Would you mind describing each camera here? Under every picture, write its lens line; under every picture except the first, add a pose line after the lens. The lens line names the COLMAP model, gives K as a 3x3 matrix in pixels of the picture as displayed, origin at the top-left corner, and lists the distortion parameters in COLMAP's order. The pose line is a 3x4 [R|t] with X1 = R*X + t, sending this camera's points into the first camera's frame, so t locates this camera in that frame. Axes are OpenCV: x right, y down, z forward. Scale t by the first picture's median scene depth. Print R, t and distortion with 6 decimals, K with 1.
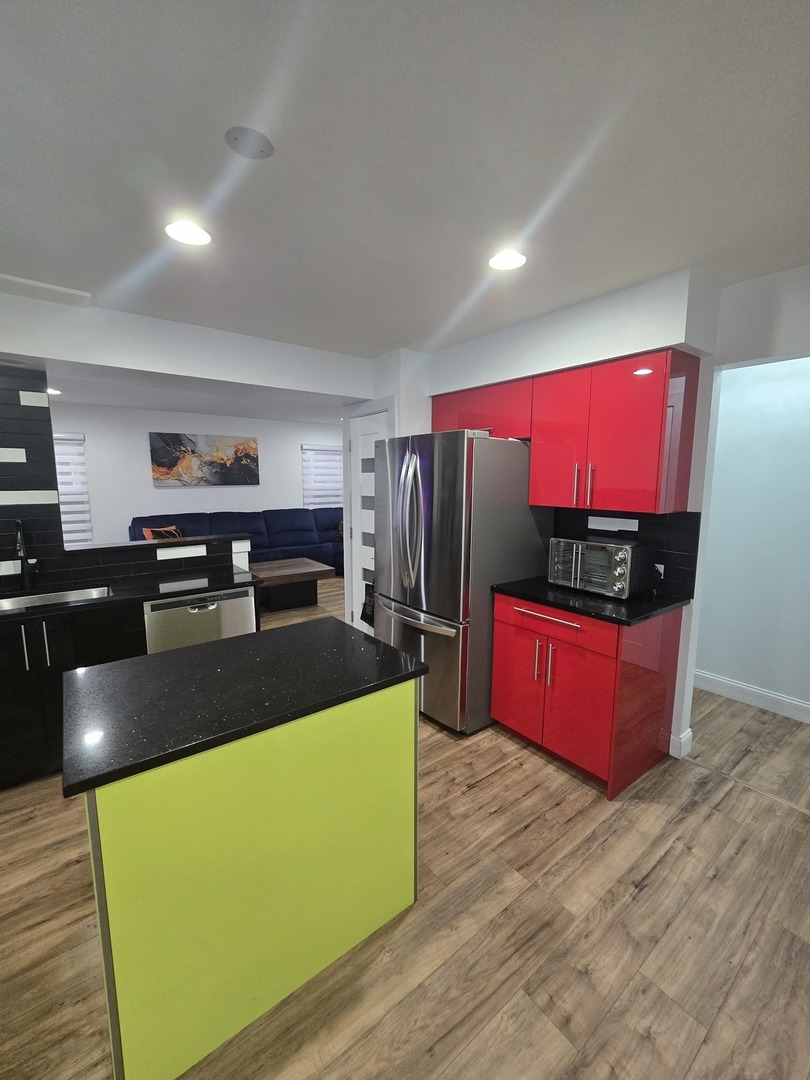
lens RADIAL K [[445.1, 0, 412.2], [0, 445.1, 537.5], [0, 0, 1]] dist [-0.004822, 0.000656]
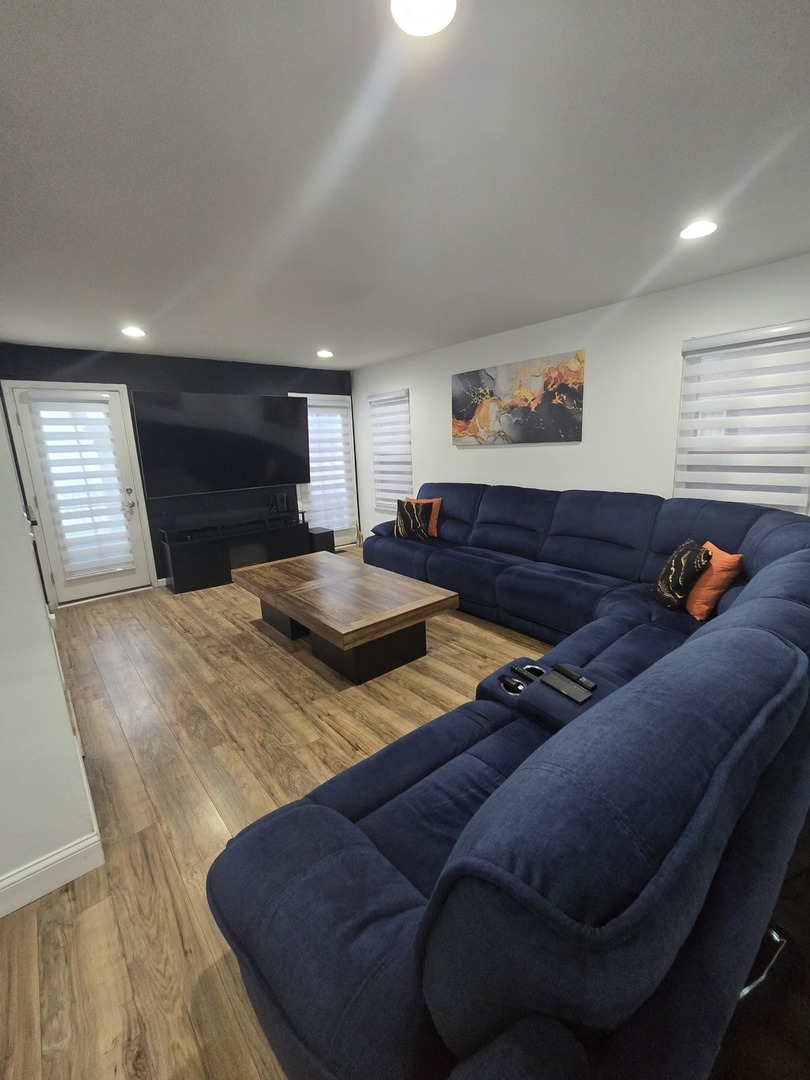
lens RADIAL K [[445.1, 0, 412.2], [0, 445.1, 537.5], [0, 0, 1]] dist [-0.004822, 0.000656]
pose [[0.050243, 0.206332, -0.977191, 0.420510], [-0.095323, 0.974951, 0.200958, -0.205631], [0.994178, 0.083052, 0.068653, 1.689635]]
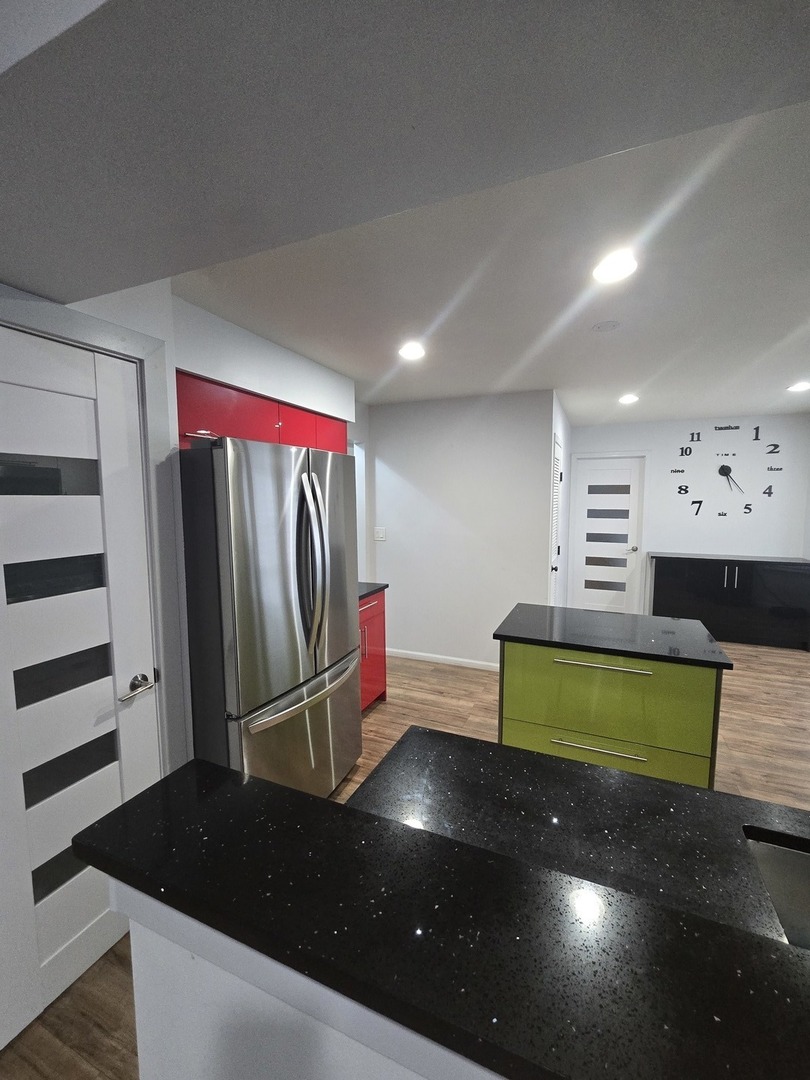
lens RADIAL K [[450.4, 0, 412.8], [0, 450.4, 535.7], [0, 0, 1]] dist [-0.002382, 0.000155]
pose [[-0.484094, -0.081896, 0.871175, -0.626452], [0.112099, 0.981602, 0.154568, -0.151014], [-0.867806, 0.172484, -0.466007, 1.011805]]
